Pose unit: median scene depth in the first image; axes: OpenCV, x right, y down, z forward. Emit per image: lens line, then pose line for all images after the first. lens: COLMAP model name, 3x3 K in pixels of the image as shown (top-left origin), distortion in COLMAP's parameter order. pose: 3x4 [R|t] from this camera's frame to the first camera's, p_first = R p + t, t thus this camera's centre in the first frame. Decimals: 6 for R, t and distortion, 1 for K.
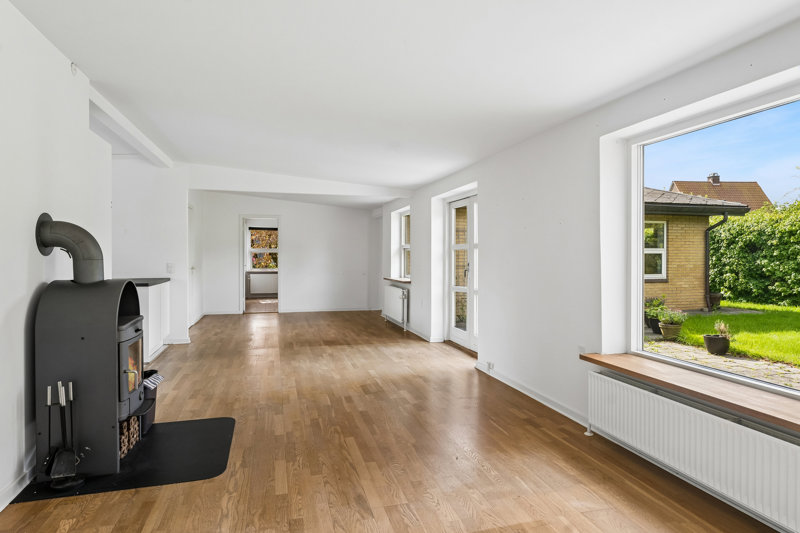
lens RADIAL K [[472.3, 0, 401.9], [0, 472.3, 263.9], [0, 0, 1]] dist [0.000074, -0.000013]
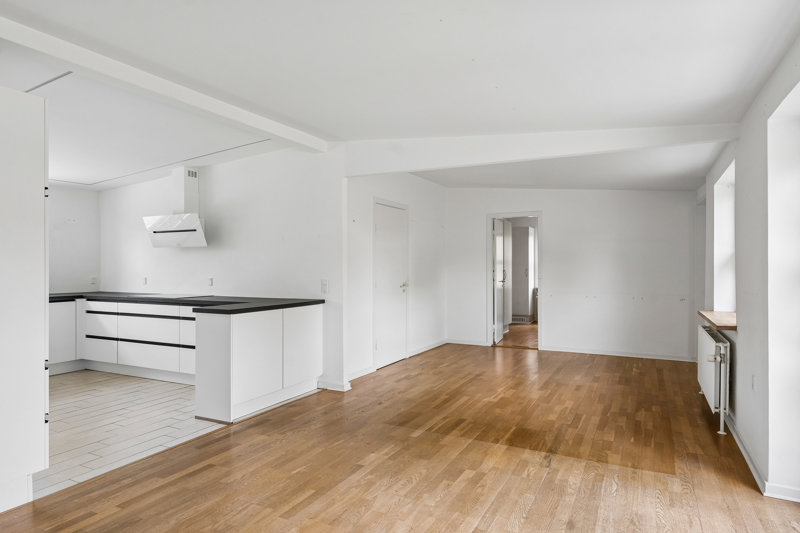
lens RADIAL K [[476.9, 0, 400.0], [0, 476.9, 266.5], [0, 0, 1]] dist [0.008594, 0.001277]
pose [[0.736042, -0.003897, -0.676925, 0.215812], [-0.008103, 0.999861, -0.014566, -0.025866], [0.676887, 0.016206, 0.735908, 1.050734]]
